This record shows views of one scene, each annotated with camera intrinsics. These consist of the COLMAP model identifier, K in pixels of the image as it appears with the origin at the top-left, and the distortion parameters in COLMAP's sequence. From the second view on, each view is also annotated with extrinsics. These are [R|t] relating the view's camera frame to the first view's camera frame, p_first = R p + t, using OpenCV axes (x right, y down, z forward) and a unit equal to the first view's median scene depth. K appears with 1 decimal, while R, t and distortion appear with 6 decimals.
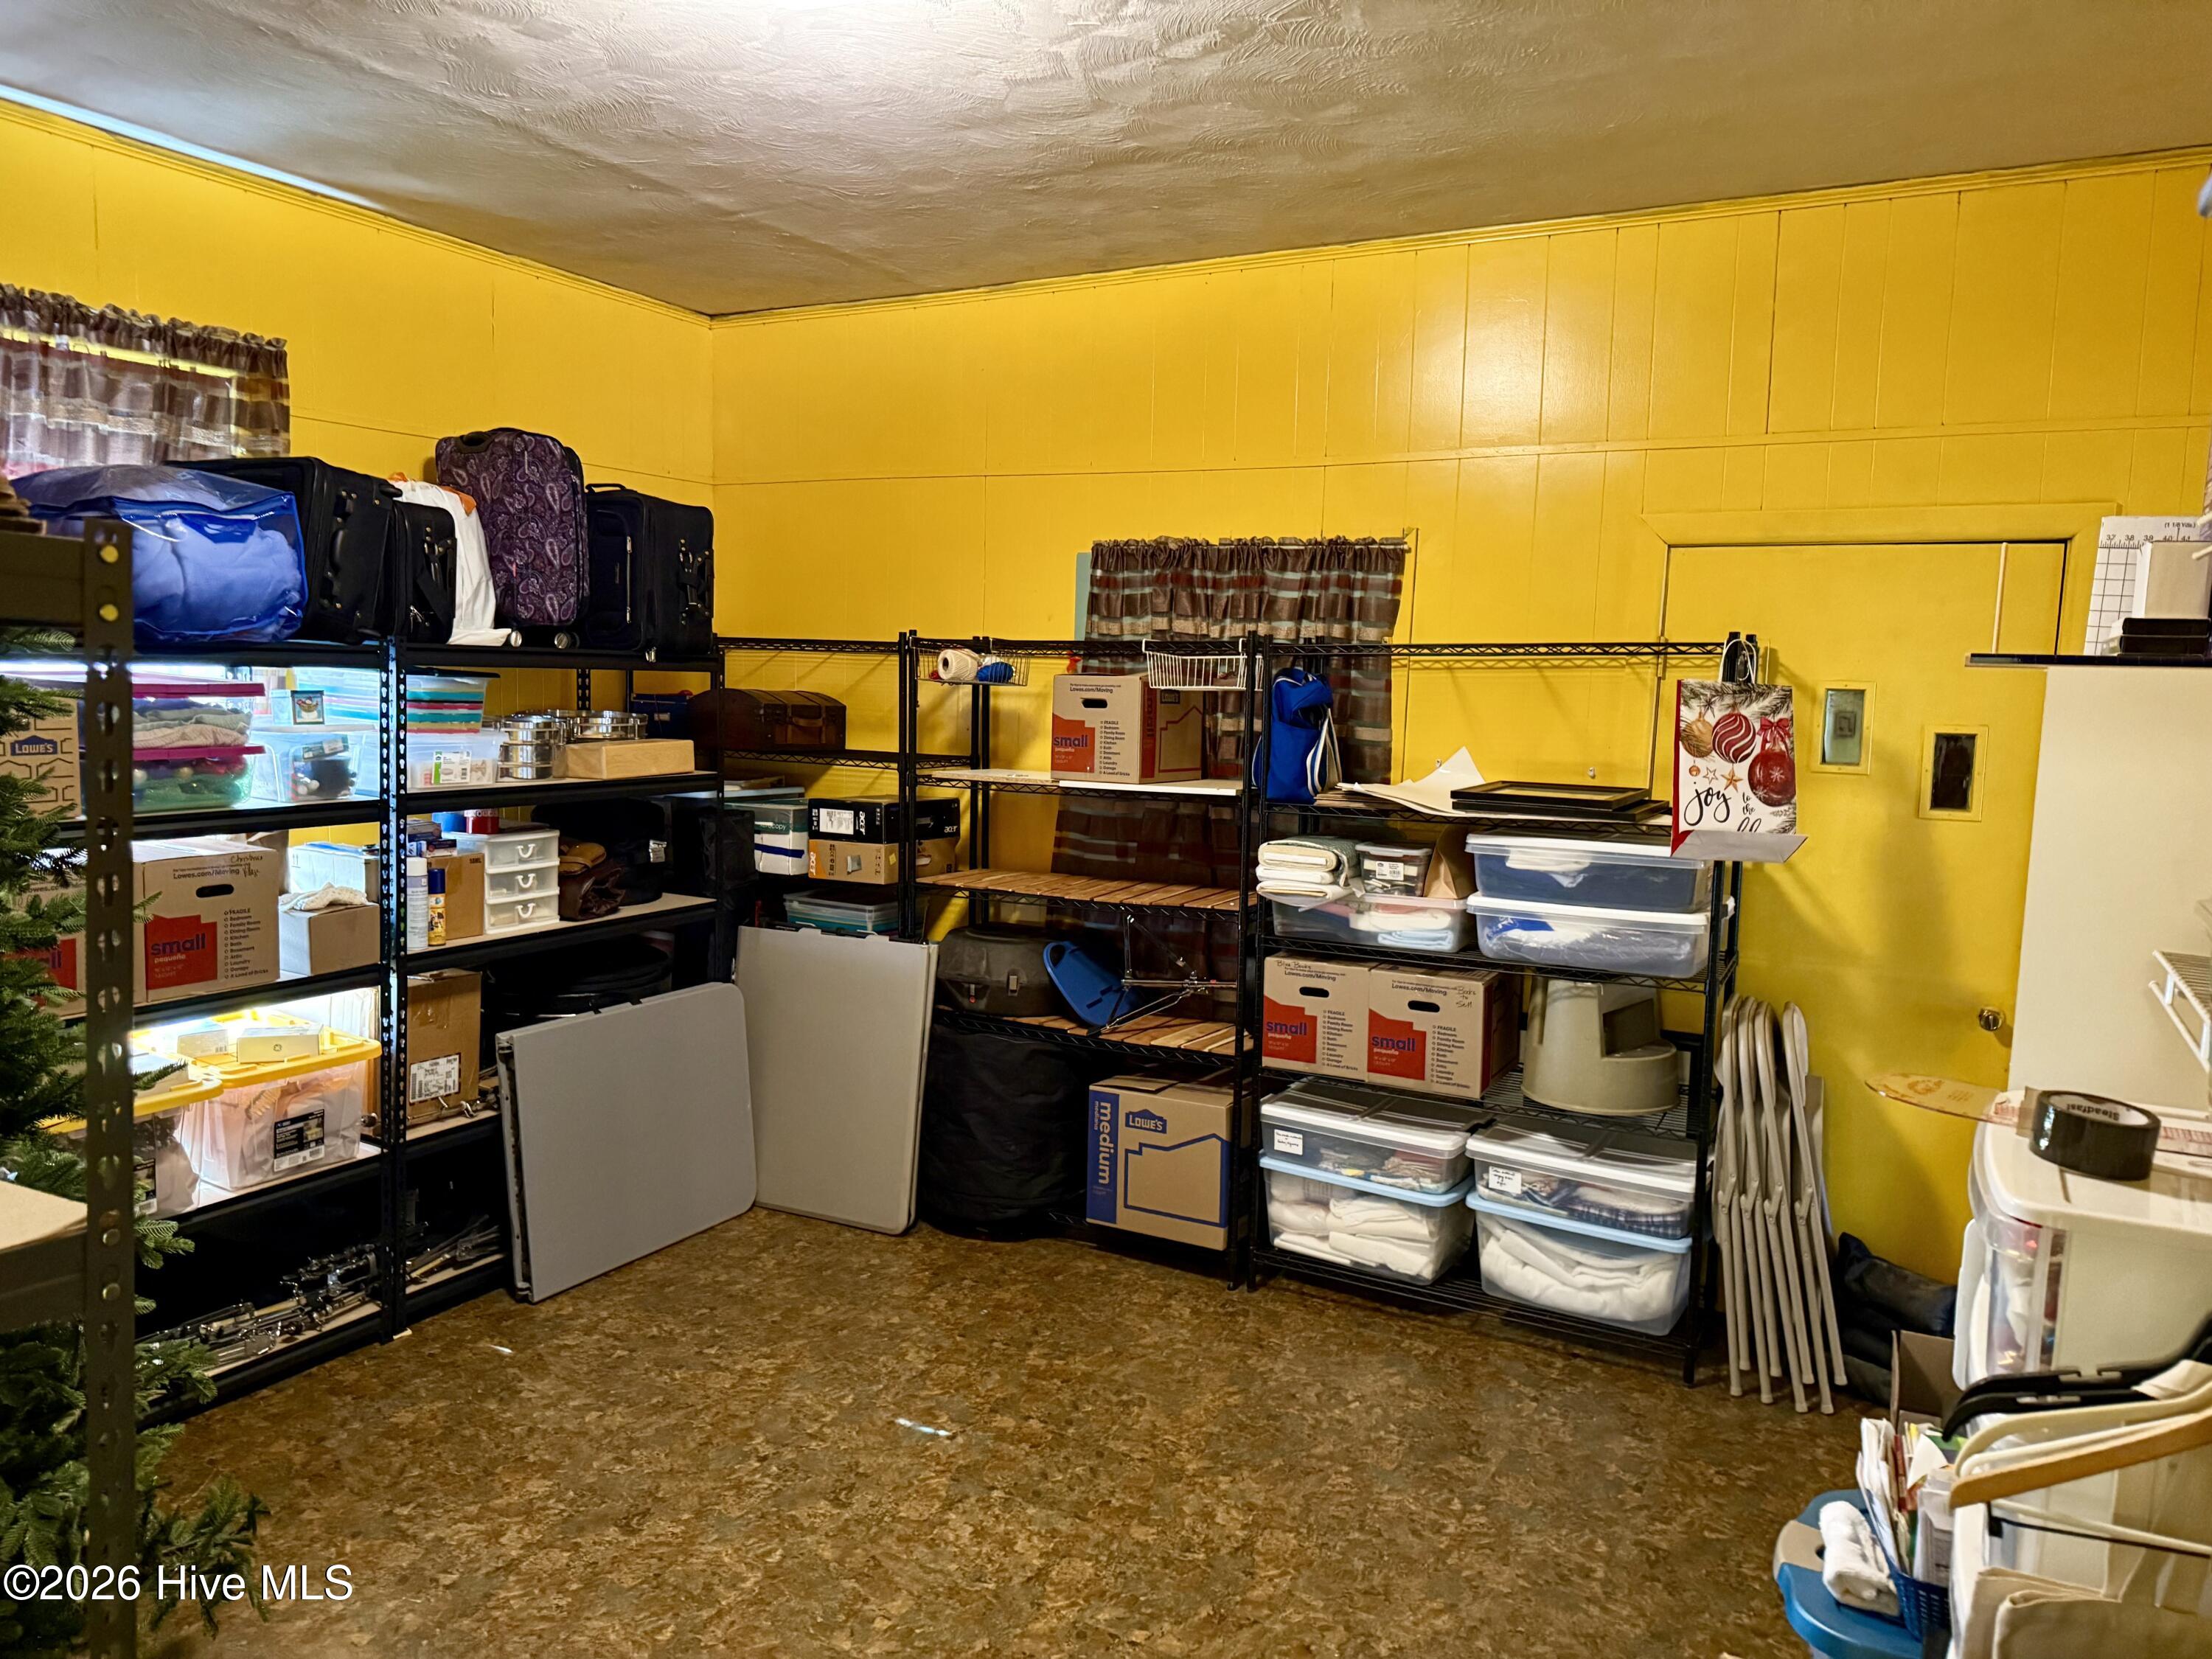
lens RADIAL K [[1552.7, 0, 1099.2], [0, 1552.7, 827.7], [0, 0, 1]] dist [0.072720, -0.100947]
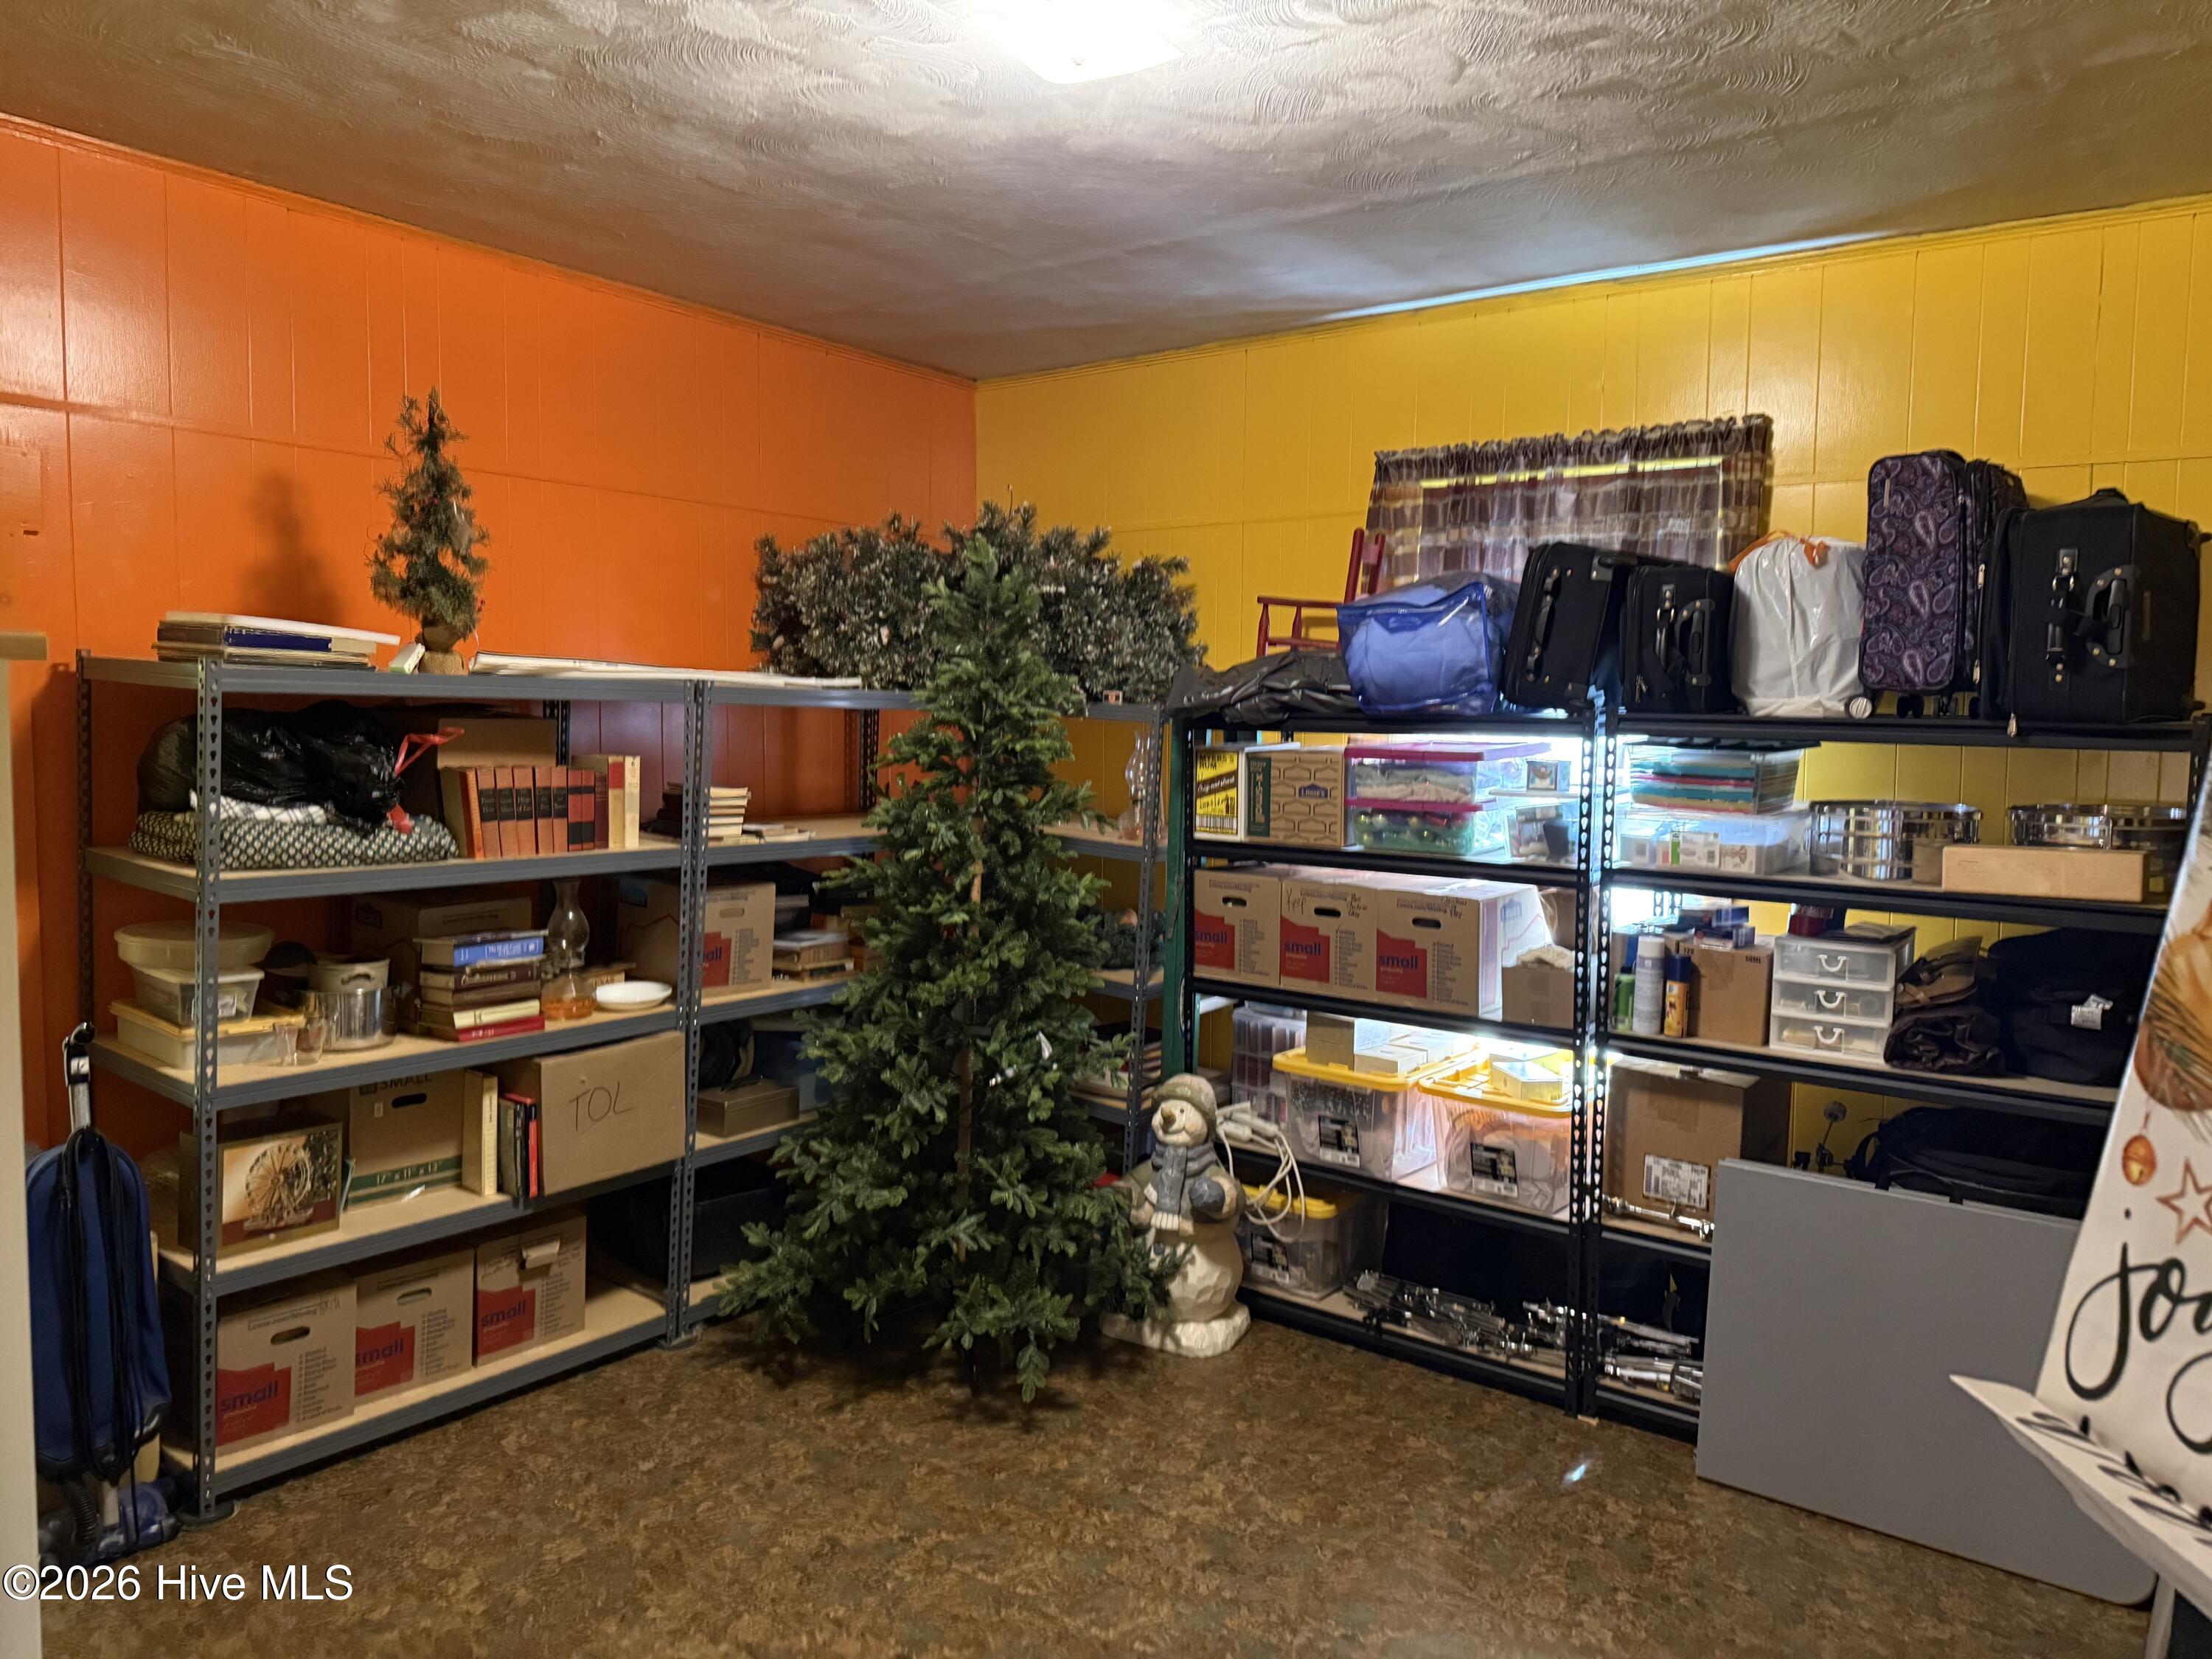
lens RADIAL K [[1614.9, 0, 1145.6], [0, 1614.9, 817.0], [0, 0, 1]] dist [0.092069, -0.121630]
pose [[-0.135981, 0.041850, -0.989827, 0.749347], [-0.123152, 0.990644, 0.058803, -0.094911], [0.983027, 0.129895, -0.129554, 1.046002]]
